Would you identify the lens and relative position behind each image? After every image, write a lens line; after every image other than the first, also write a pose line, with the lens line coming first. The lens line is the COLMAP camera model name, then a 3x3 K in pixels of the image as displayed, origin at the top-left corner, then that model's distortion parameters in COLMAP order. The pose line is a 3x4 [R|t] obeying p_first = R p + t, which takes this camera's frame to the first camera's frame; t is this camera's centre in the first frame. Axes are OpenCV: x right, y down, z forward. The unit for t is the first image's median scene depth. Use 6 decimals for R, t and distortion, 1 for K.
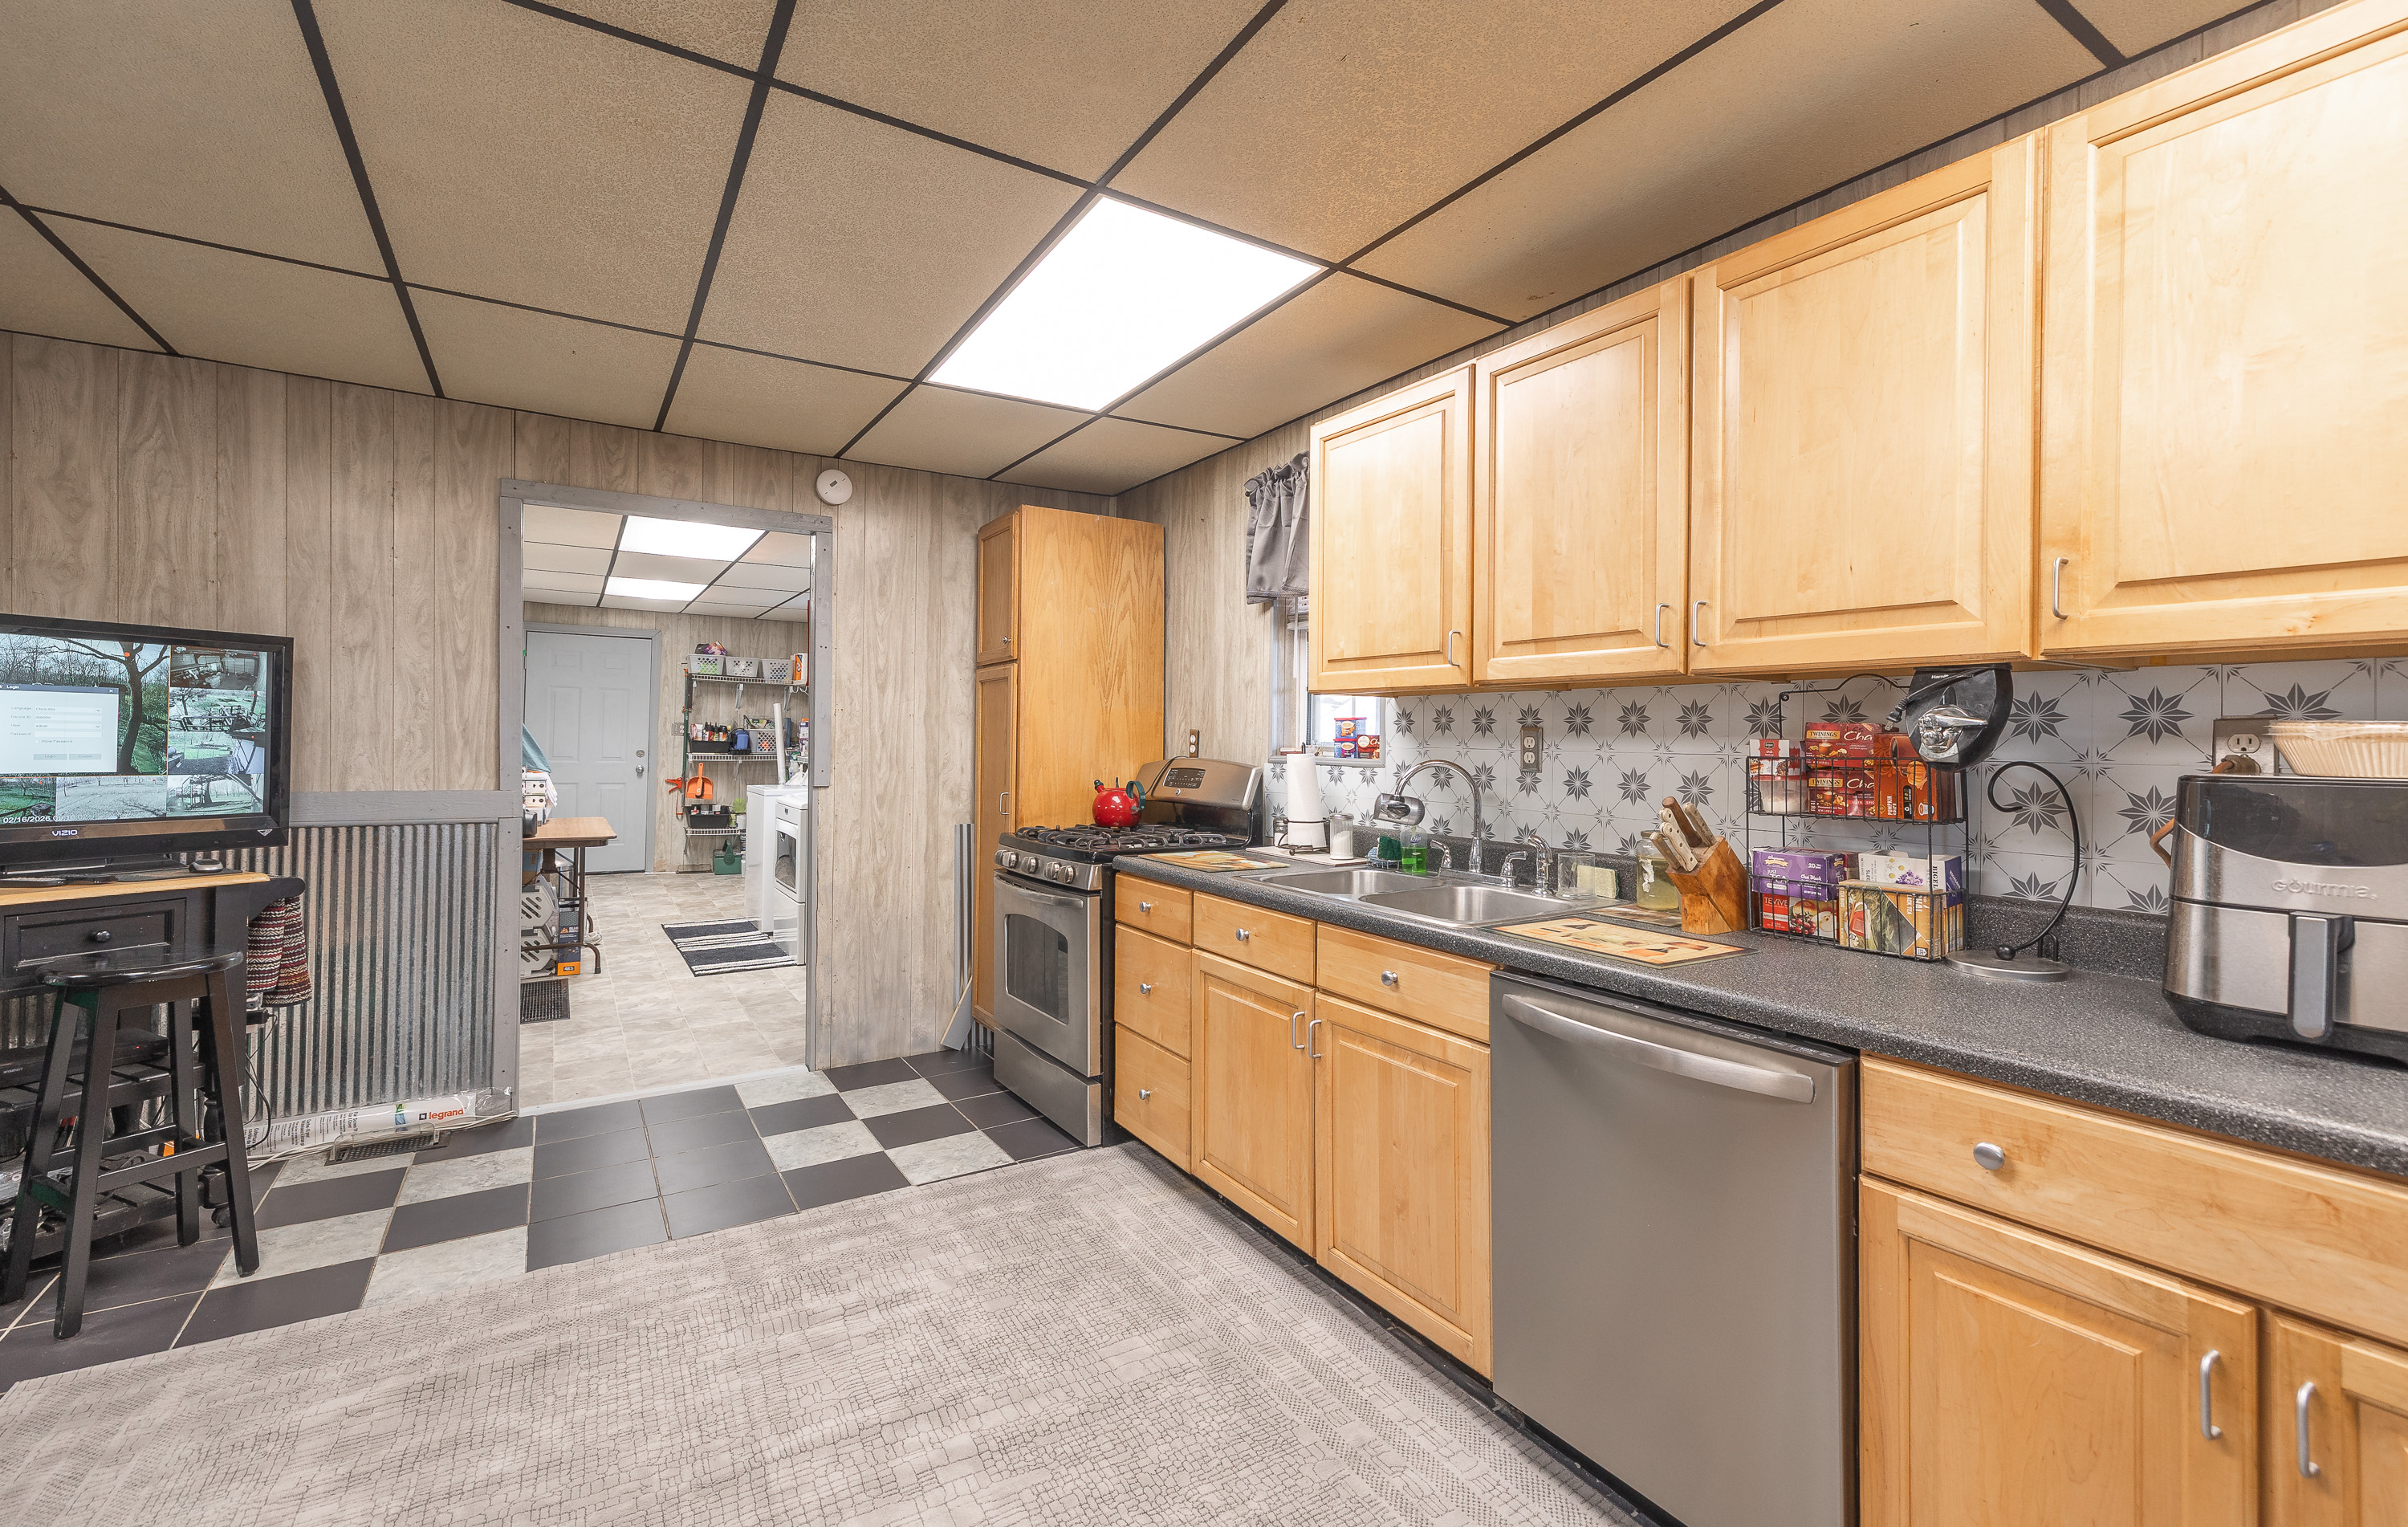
lens RADIAL K [[1026.3, 0, 1211.7], [0, 1026.3, 748.1], [0, 0, 1]] dist [-0.000317, 0.000006]
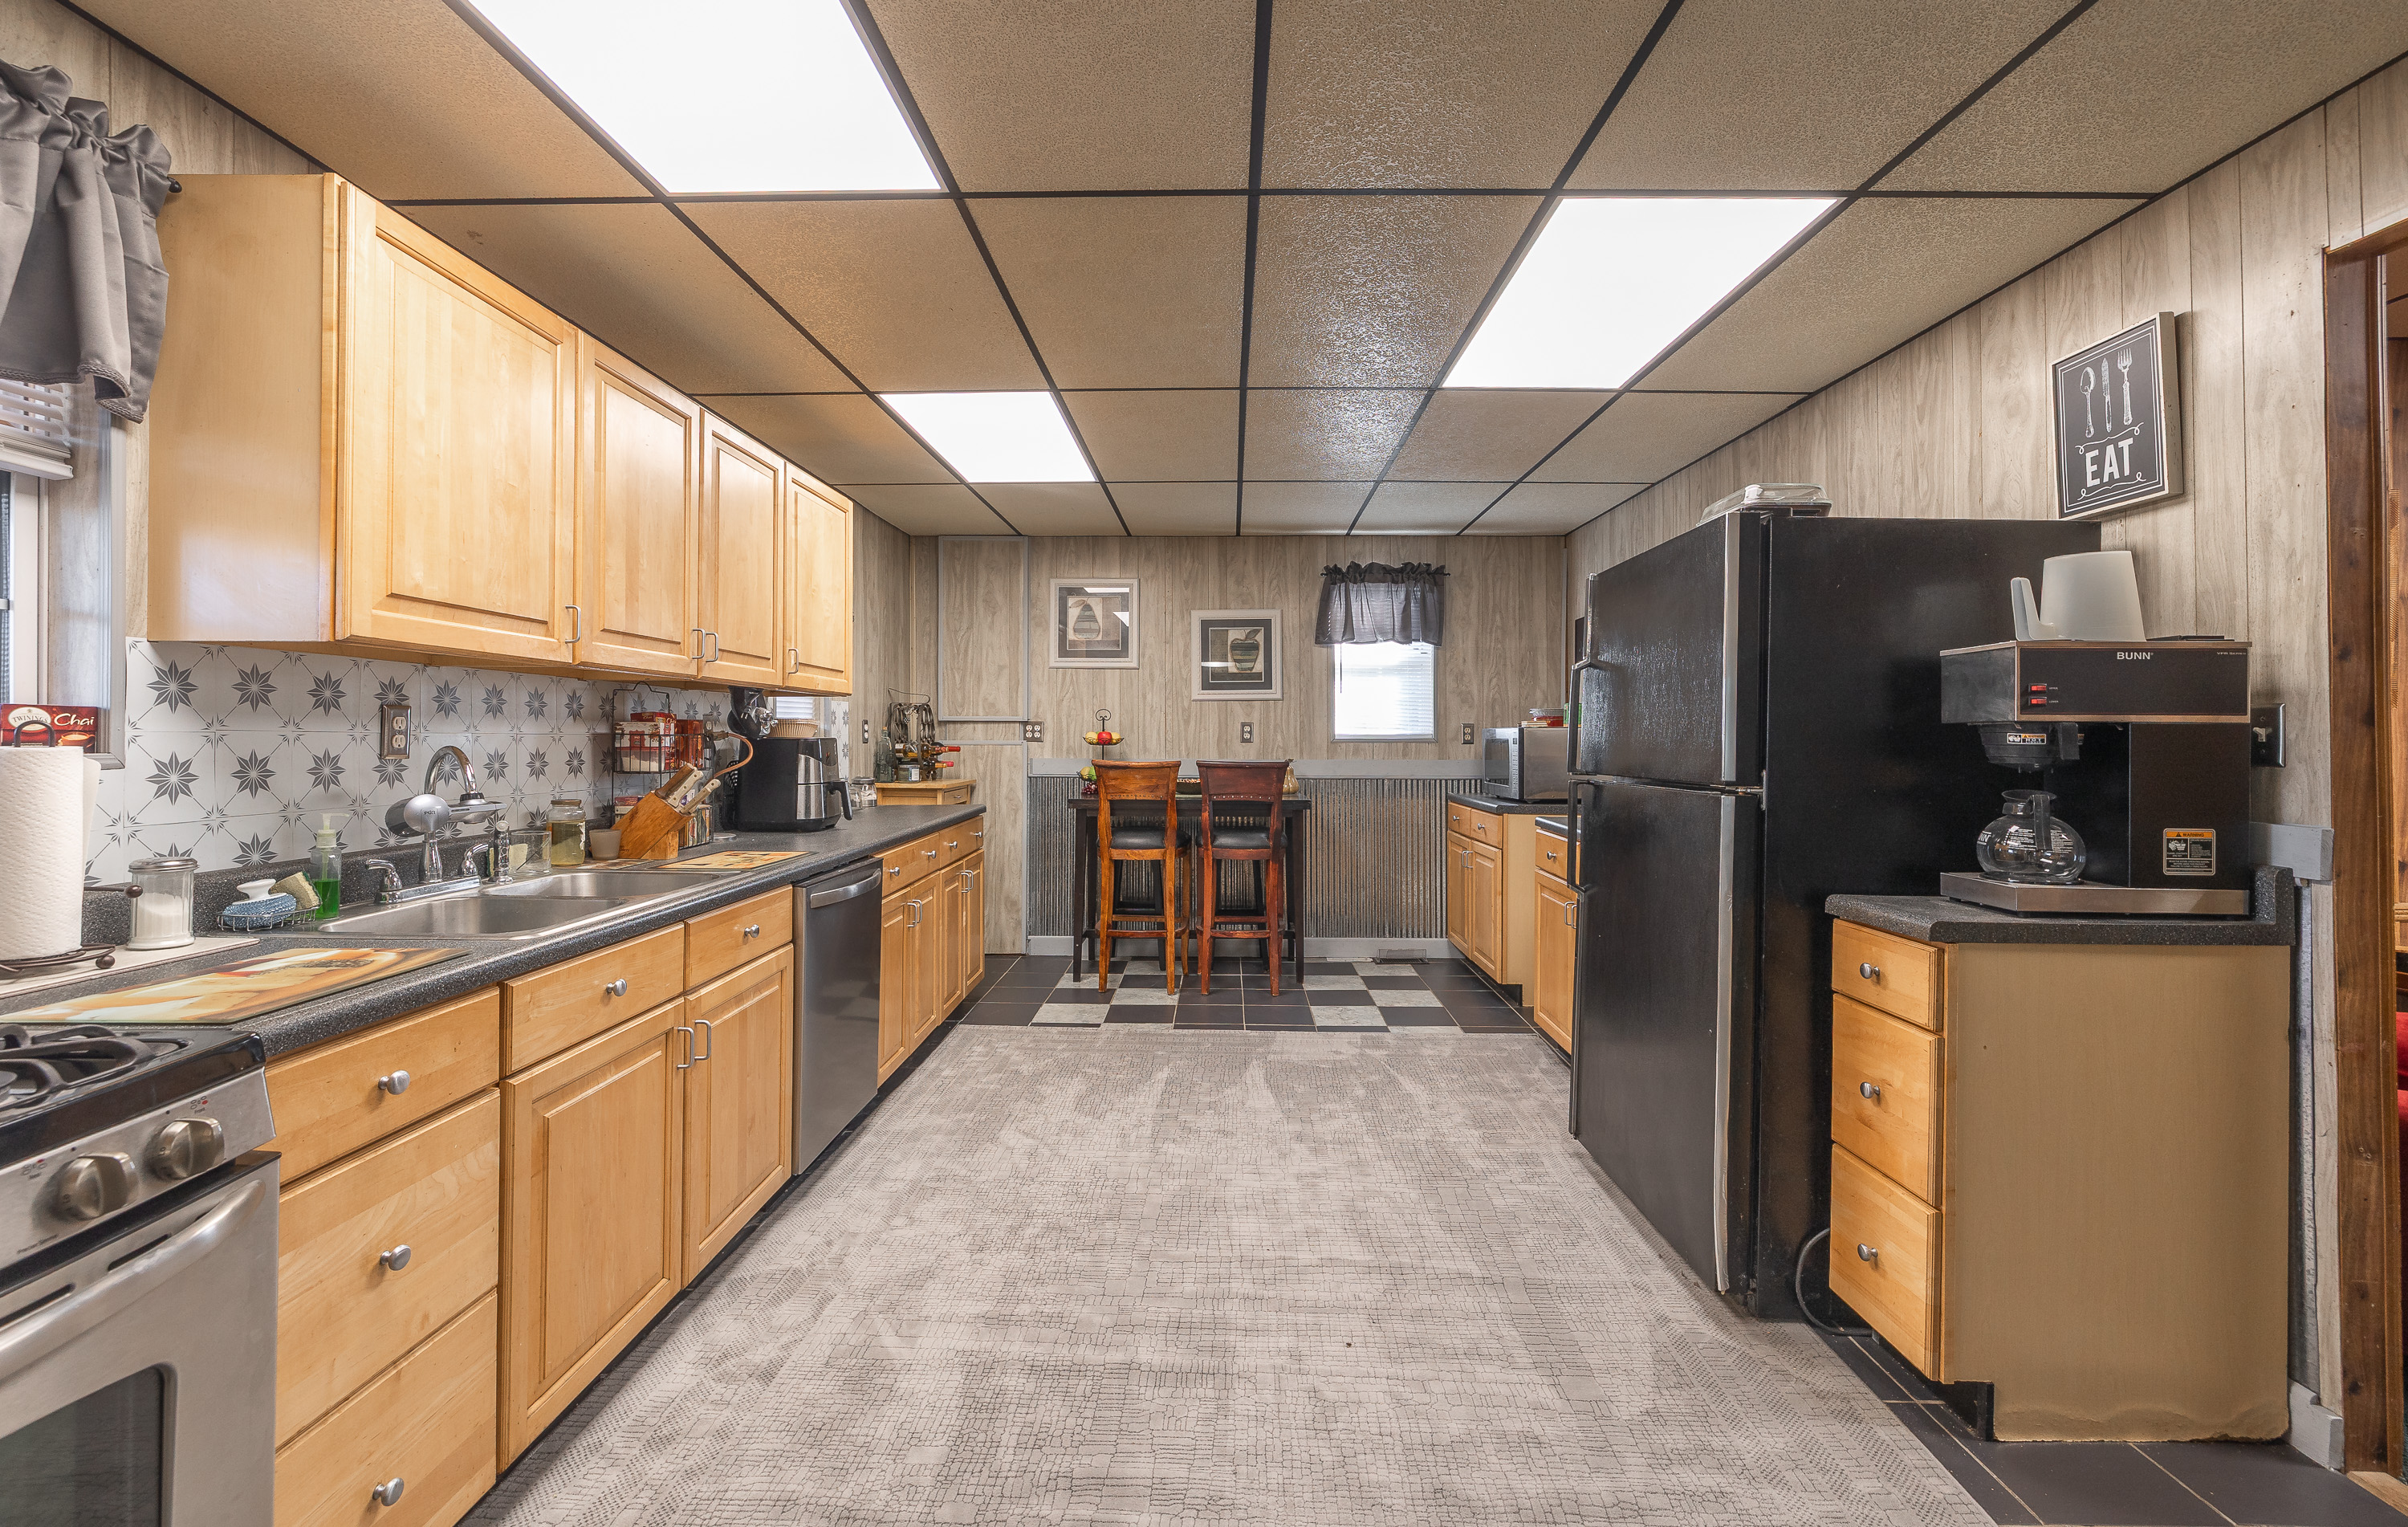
lens RADIAL K [[1026.3, 0, 1211.7], [0, 1026.3, 748.1], [0, 0, 1]] dist [-0.000317, 0.000006]
pose [[-0.824268, -0.036725, 0.565007, -0.696934], [-0.020834, 0.999186, 0.034552, -0.027105], [-0.565816, 0.016709, -0.824362, 1.288617]]
